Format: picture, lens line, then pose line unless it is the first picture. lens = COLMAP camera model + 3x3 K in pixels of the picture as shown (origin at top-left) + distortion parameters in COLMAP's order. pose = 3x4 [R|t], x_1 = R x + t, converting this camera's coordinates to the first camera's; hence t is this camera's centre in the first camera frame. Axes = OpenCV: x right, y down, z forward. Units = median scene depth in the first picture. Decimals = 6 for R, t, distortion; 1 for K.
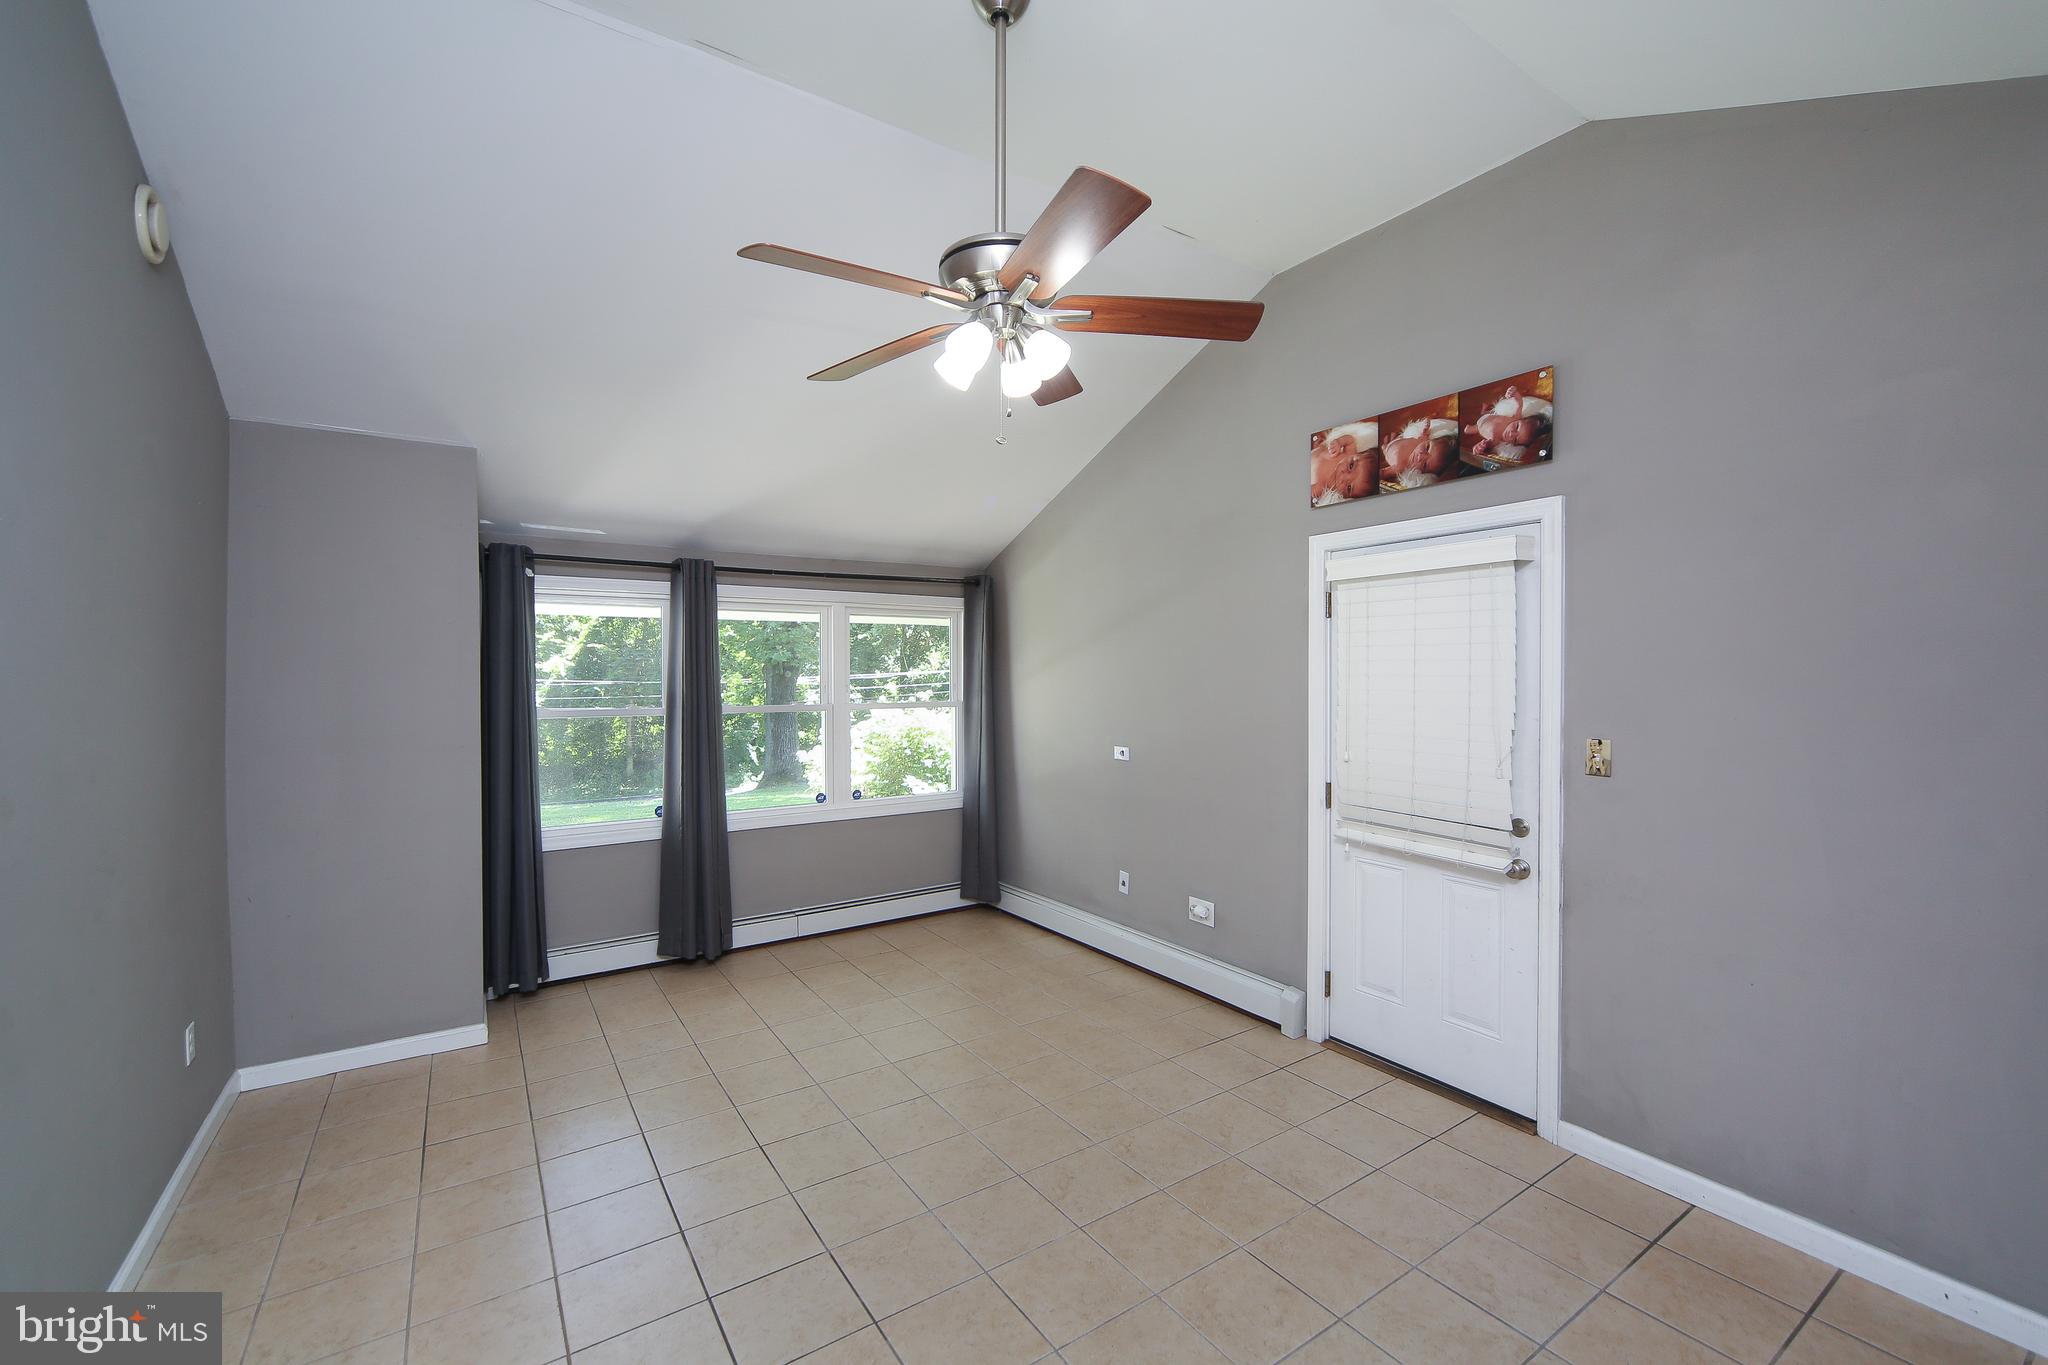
lens RADIAL K [[866.1, 0, 1020.7], [0, 866.1, 689.7], [0, 0, 1]] dist [-0.008547, 0.000982]
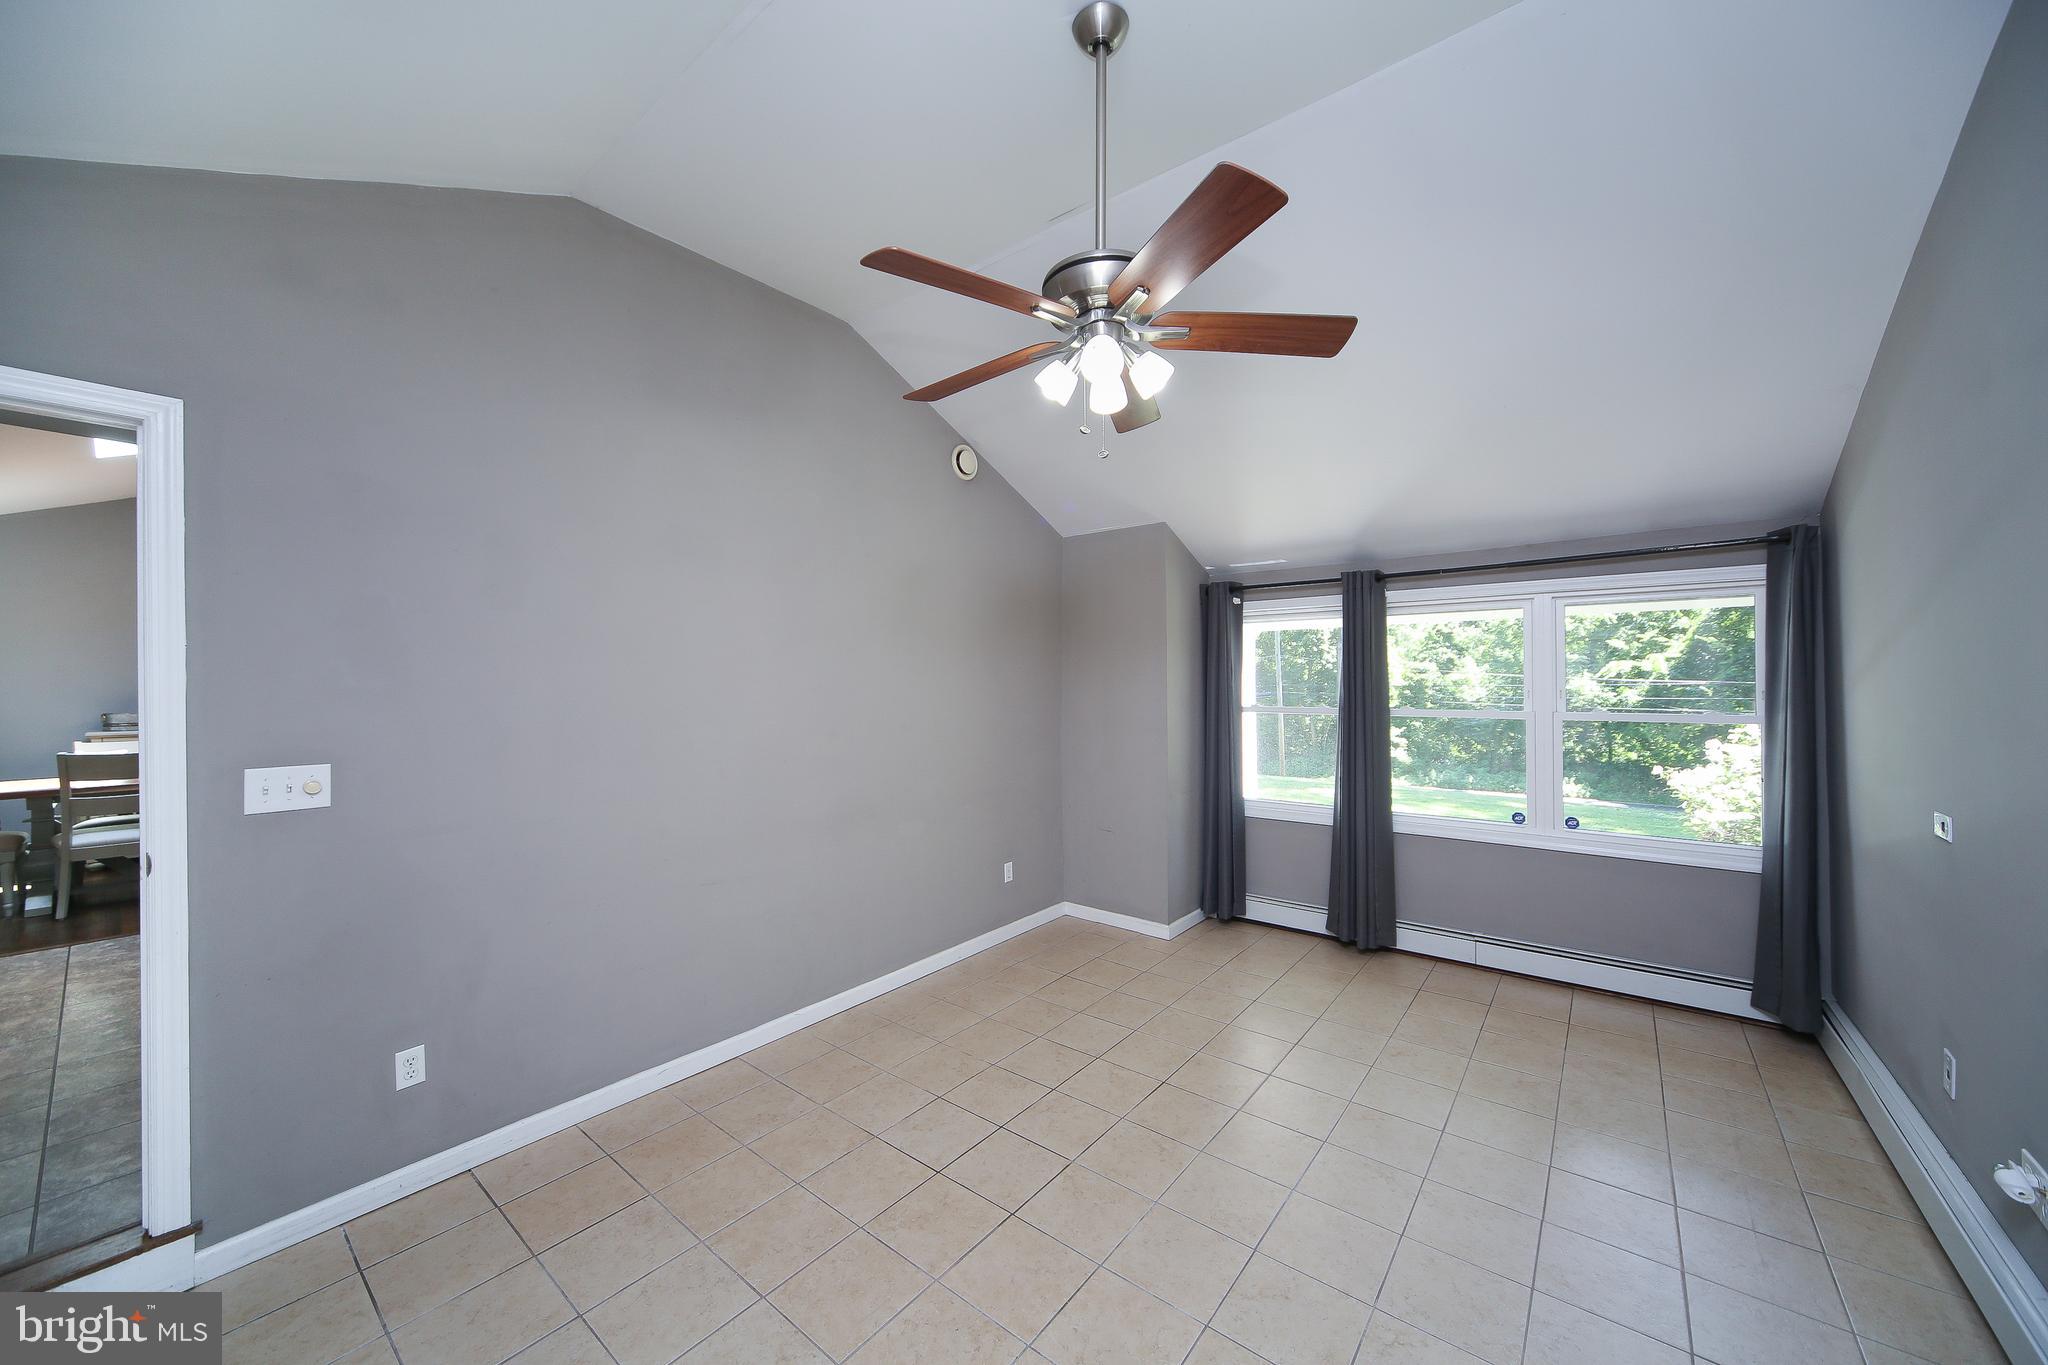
lens RADIAL K [[758.9, 0, 1011.9], [0, 758.9, 673.8], [0, 0, 1]] dist [0.003432, -0.000051]
pose [[0.285227, -0.005150, -0.958446, 0.396018], [-0.011006, 0.999902, -0.008648, -0.009965], [0.958397, 0.013015, 0.285143, 0.311570]]
